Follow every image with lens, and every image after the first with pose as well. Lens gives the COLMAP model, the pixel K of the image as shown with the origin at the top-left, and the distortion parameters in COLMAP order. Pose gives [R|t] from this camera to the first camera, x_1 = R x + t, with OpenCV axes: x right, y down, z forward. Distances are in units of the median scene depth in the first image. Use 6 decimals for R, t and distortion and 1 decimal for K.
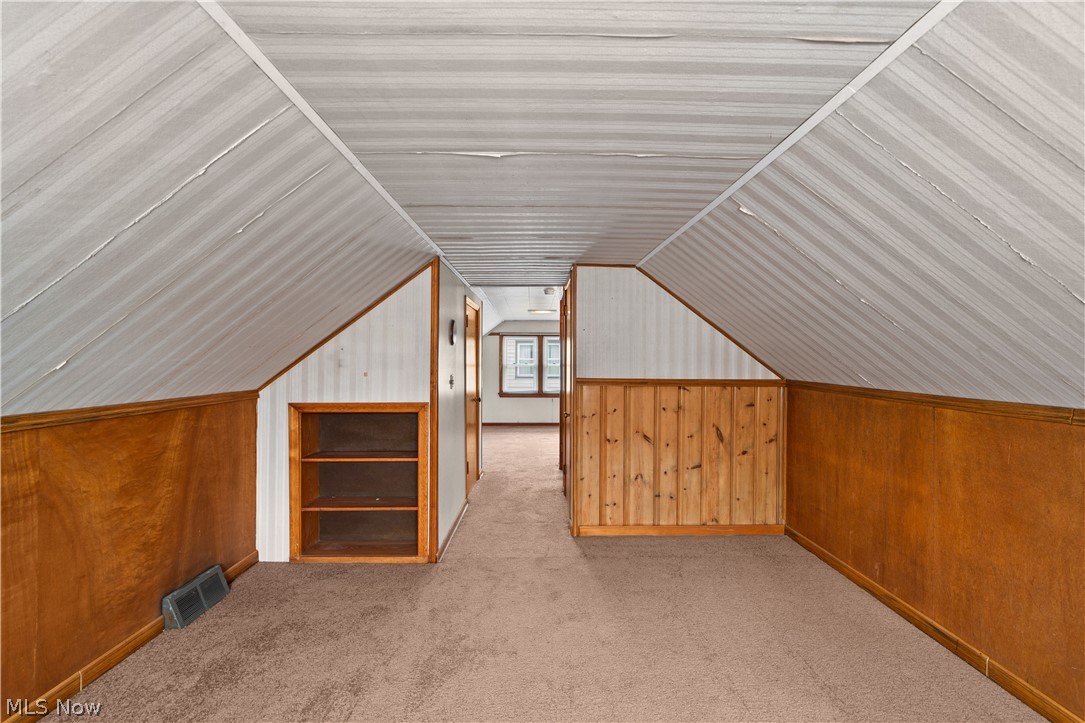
lens RADIAL K [[417.5, 0, 541.8], [0, 417.5, 363.6], [0, 0, 1]] dist [-0.017890, 0.008120]
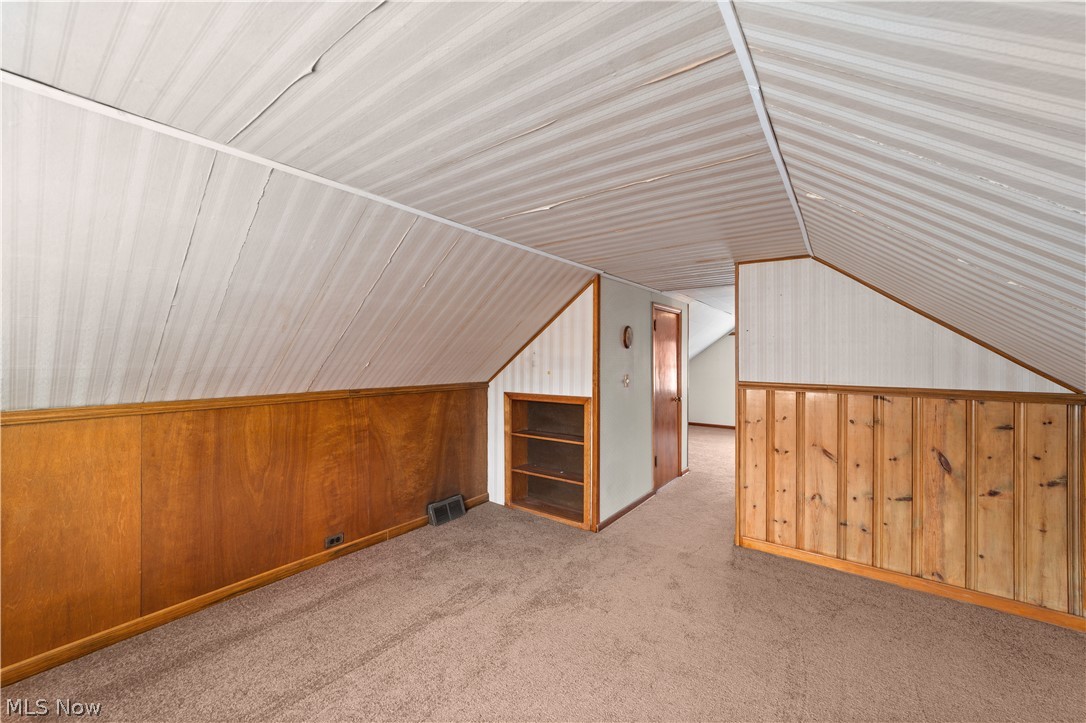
lens RADIAL K [[408.7, 0, 548.4], [0, 408.7, 364.1], [0, 0, 1]] dist [-0.017011, 0.007667]
pose [[0.803206, 0.008605, -0.595639, 0.328807], [-0.007794, 0.999962, 0.003936, -0.005500], [0.595650, 0.001481, 0.803242, -0.017940]]
